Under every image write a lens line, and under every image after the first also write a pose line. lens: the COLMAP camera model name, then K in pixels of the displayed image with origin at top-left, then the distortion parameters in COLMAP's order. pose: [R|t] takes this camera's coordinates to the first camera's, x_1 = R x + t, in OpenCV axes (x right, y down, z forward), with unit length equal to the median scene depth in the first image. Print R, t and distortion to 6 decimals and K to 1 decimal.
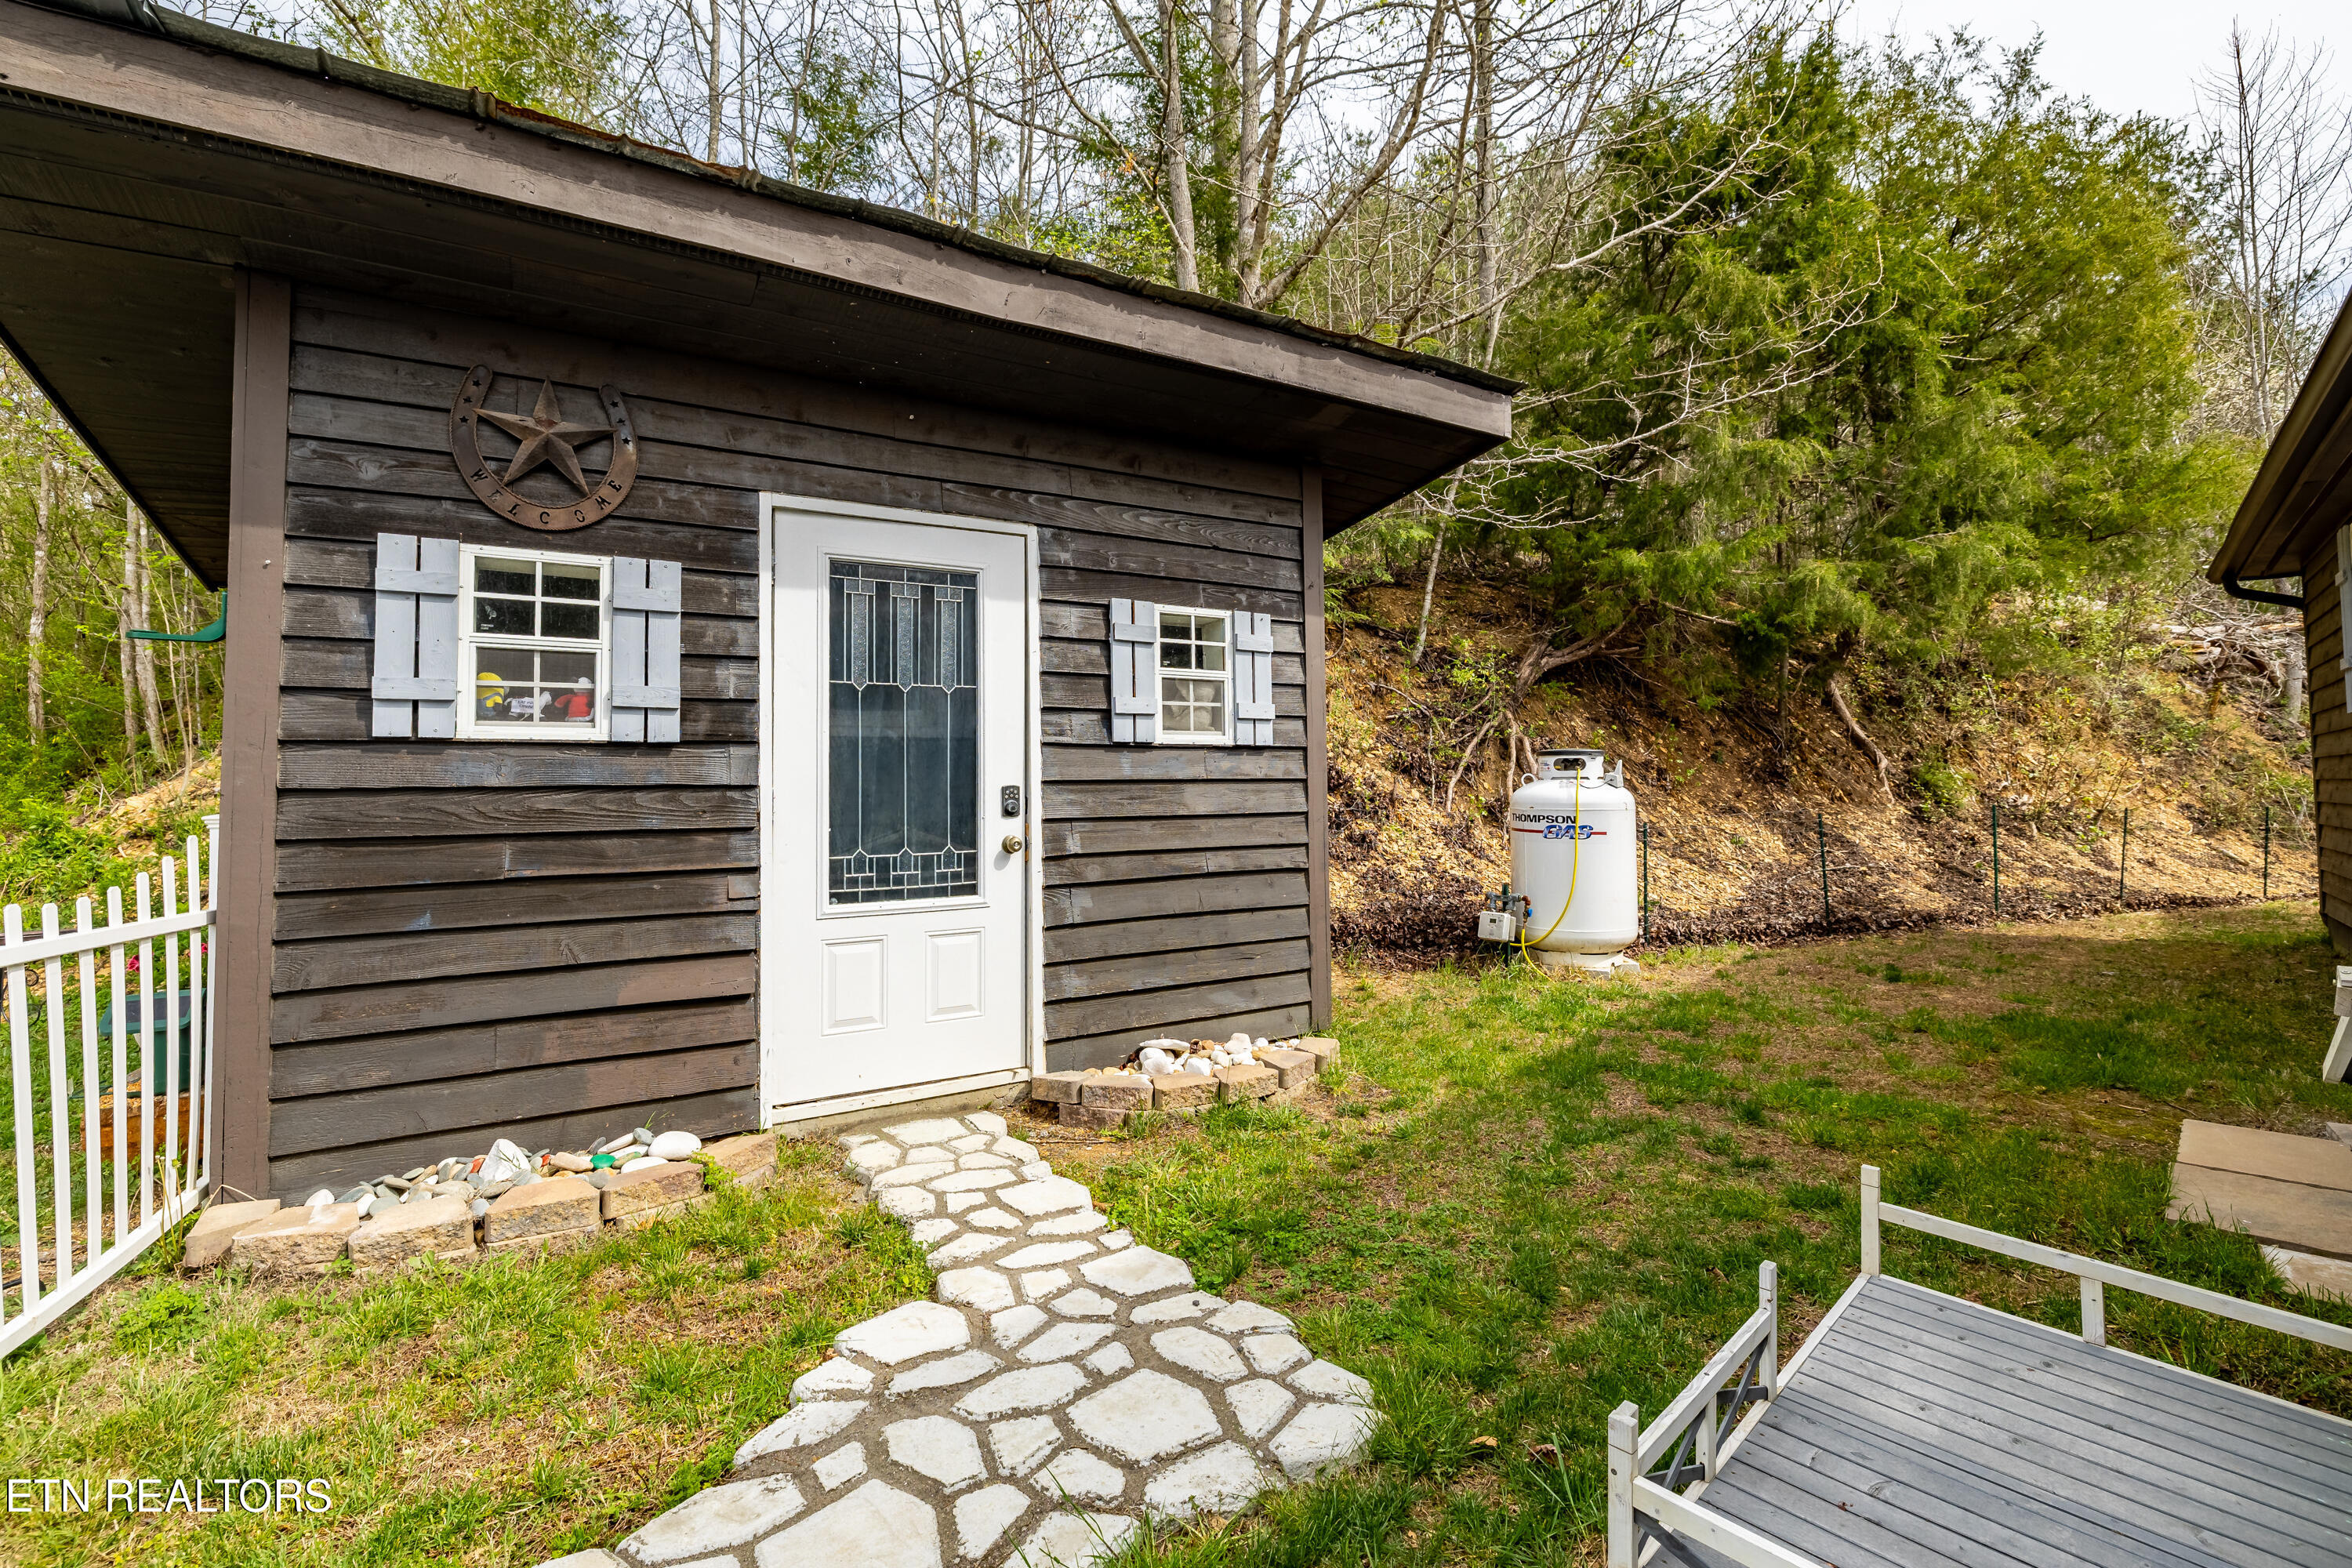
lens RADIAL K [[1014.2, 0, 1179.6], [0, 1014.2, 701.3], [0, 0, 1]] dist [-0.000500, 0.000209]
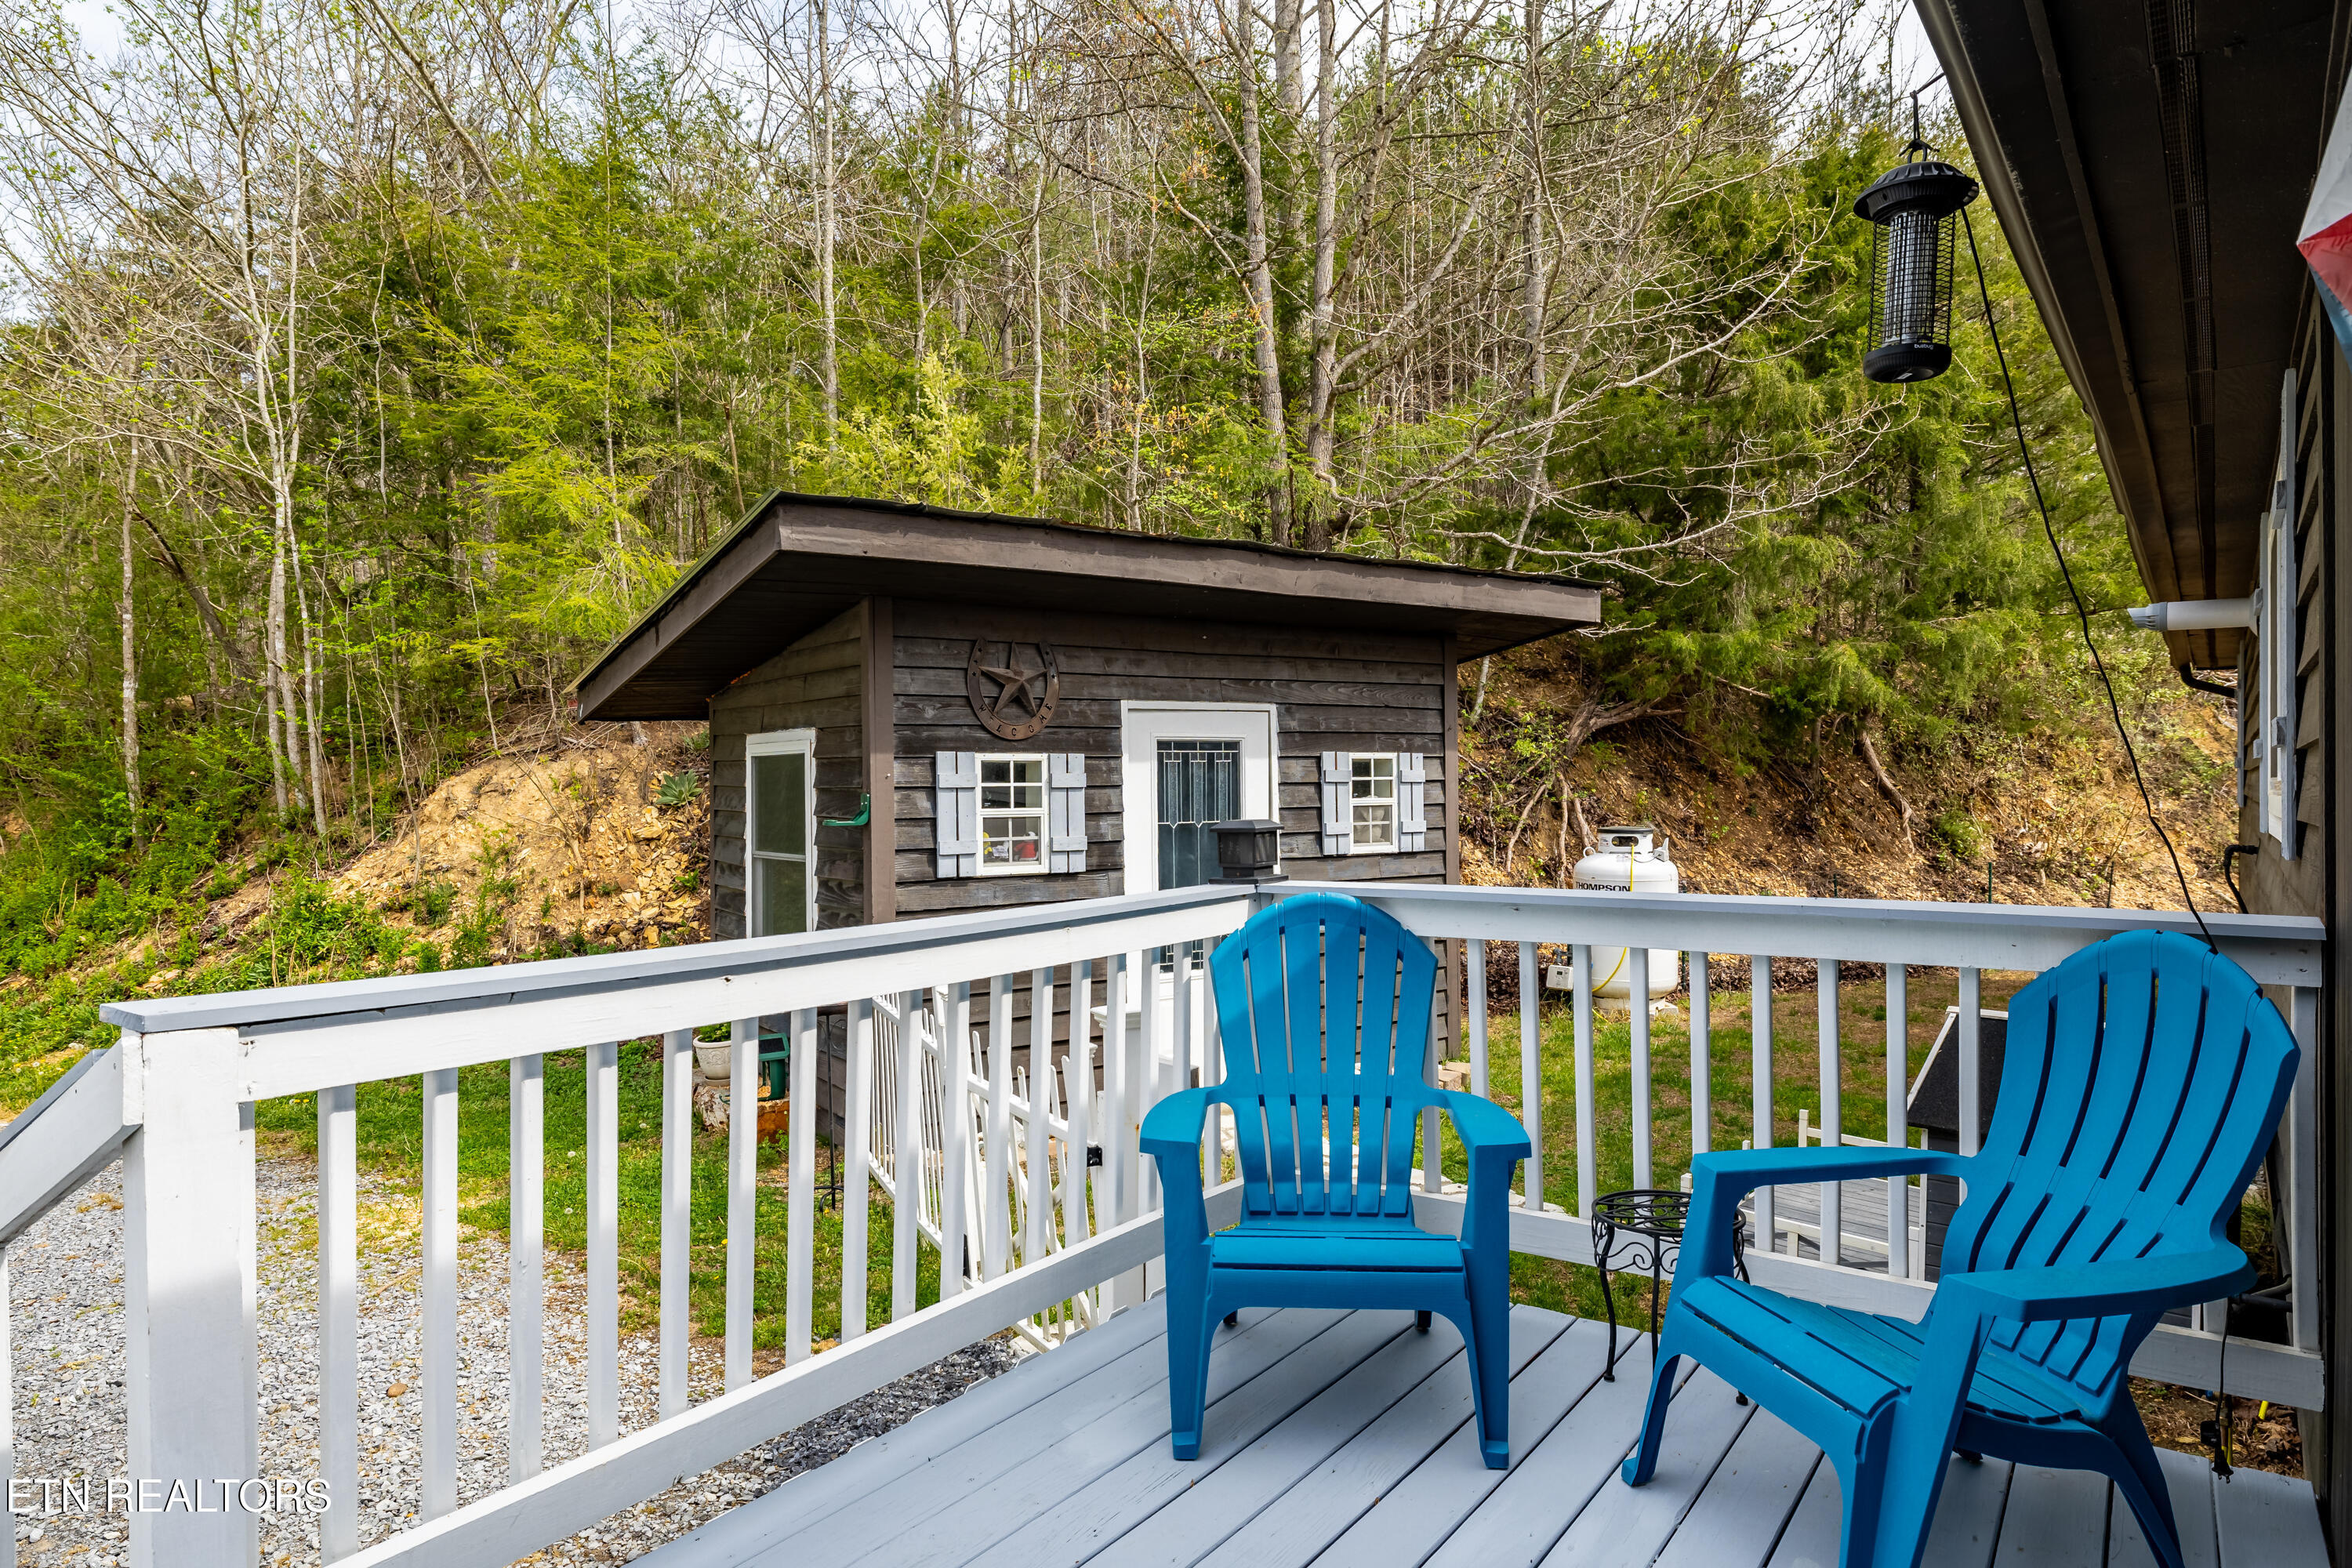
lens RADIAL K [[1343.0, 0, 1175.5], [0, 1343.0, 736.5], [0, 0, 1]] dist [0.000751, -0.001086]
pose [[0.997299, 0.004828, 0.073294, -0.252374], [-0.008479, 0.998734, 0.049587, -0.132763], [-0.072962, -0.050075, 0.996077, -0.512991]]
